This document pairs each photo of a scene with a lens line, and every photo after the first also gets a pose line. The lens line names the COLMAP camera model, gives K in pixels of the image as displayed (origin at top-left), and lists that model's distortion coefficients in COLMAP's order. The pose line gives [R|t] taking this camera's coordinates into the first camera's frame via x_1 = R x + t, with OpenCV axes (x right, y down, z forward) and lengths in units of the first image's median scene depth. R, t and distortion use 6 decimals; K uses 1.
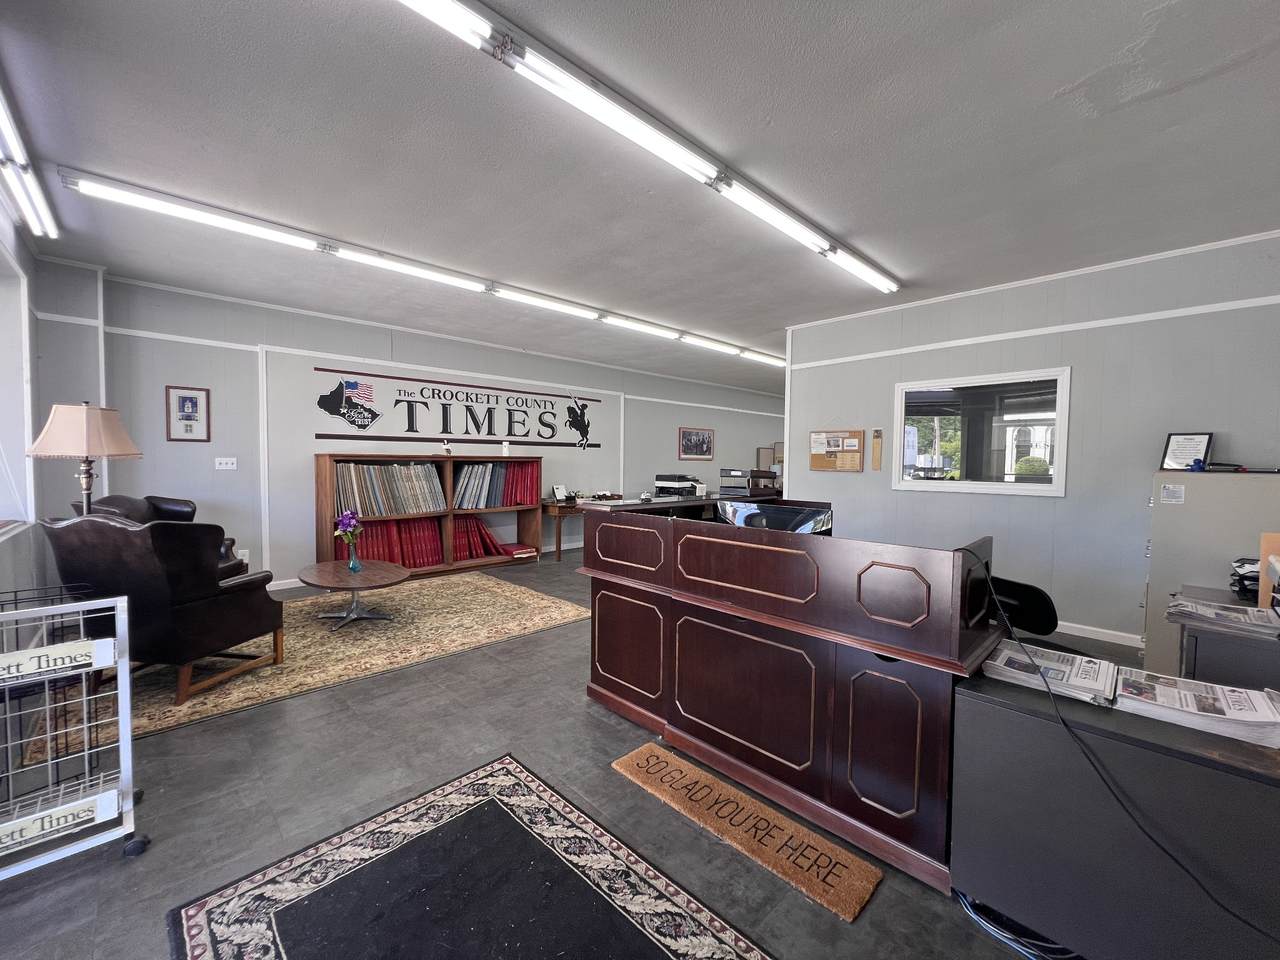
lens RADIAL K [[511.1, 0, 640.0], [0, 511.1, 480.0], [0, 0, 1]] dist [0.000922, -0.000880]
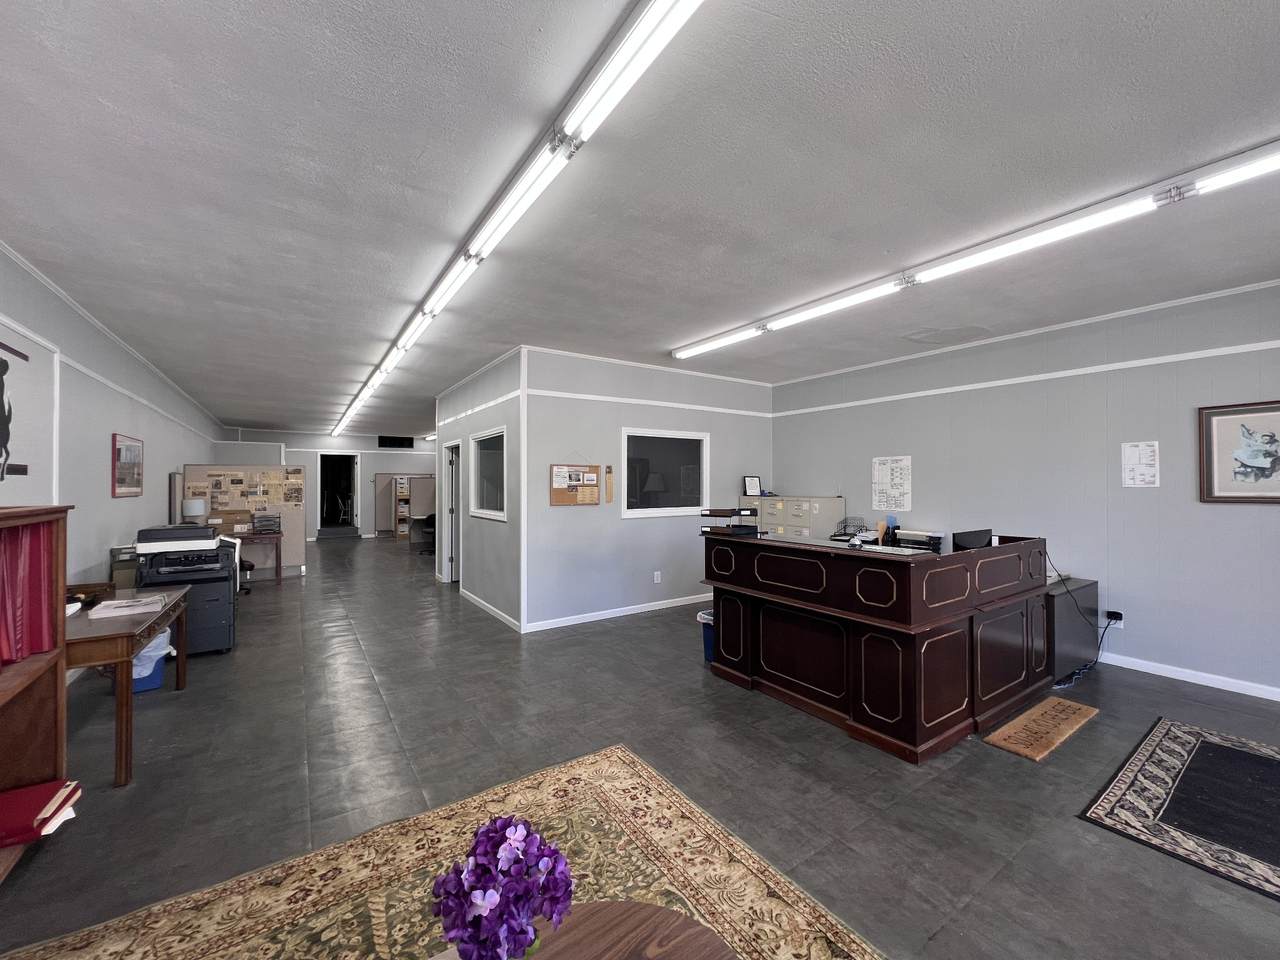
lens RADIAL K [[511.1, 0, 640.0], [0, 511.1, 480.0], [0, 0, 1]] dist [0.000922, -0.000880]
pose [[0.174015, -0.002460, 0.984740, -0.800633], [0.042747, 0.999073, -0.005059, -0.076748], [-0.983815, 0.042975, 0.173959, 0.961106]]
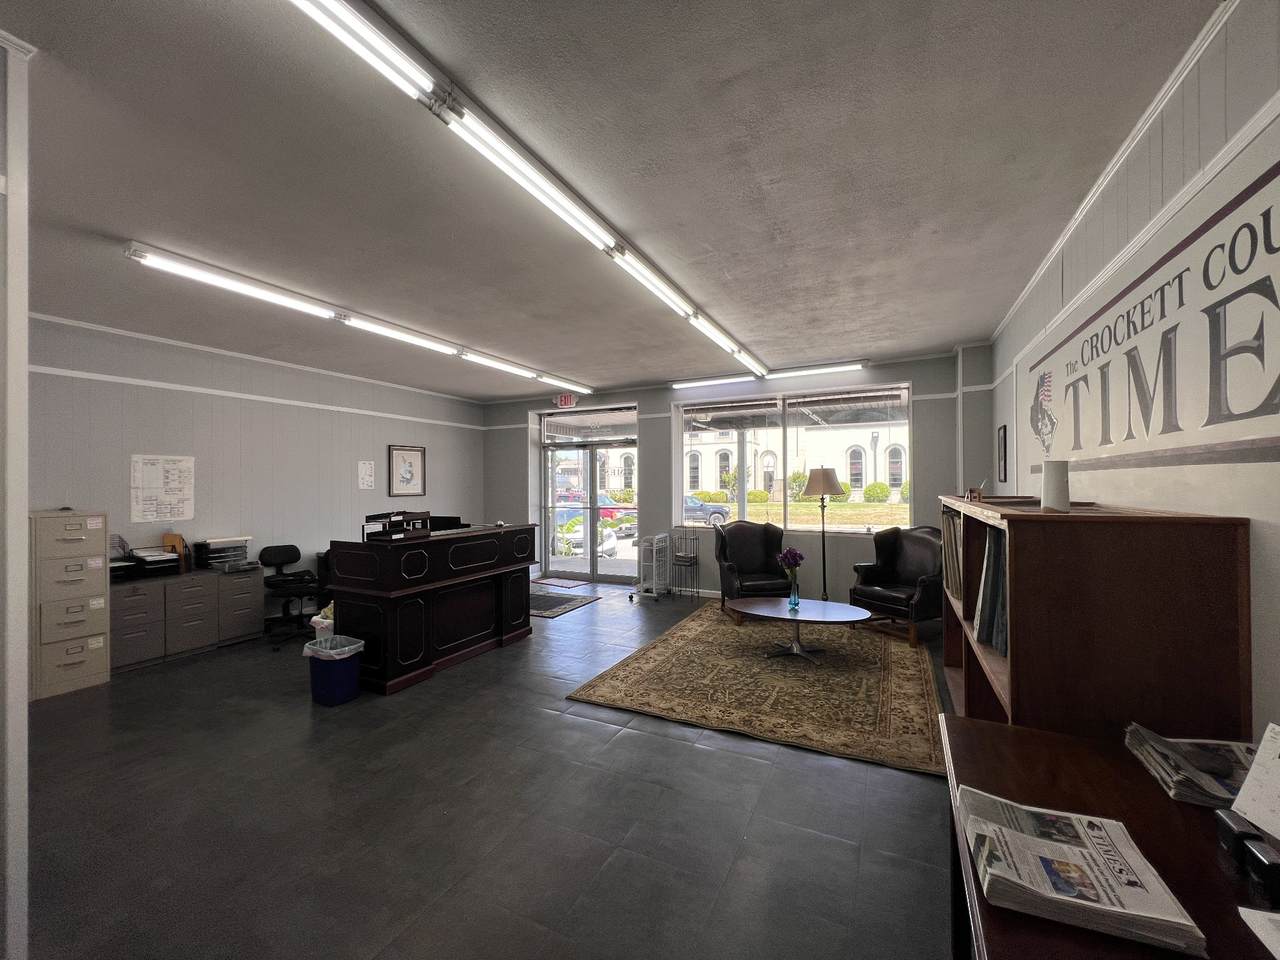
lens RADIAL K [[511.1, 0, 640.0], [0, 511.1, 480.0], [0, 0, 1]] dist [0.000922, -0.000880]
pose [[-0.941965, -0.006537, -0.335648, 0.100856], [-0.016514, 0.999502, 0.026879, -0.113630], [0.335305, 0.030862, -0.941604, 2.017724]]
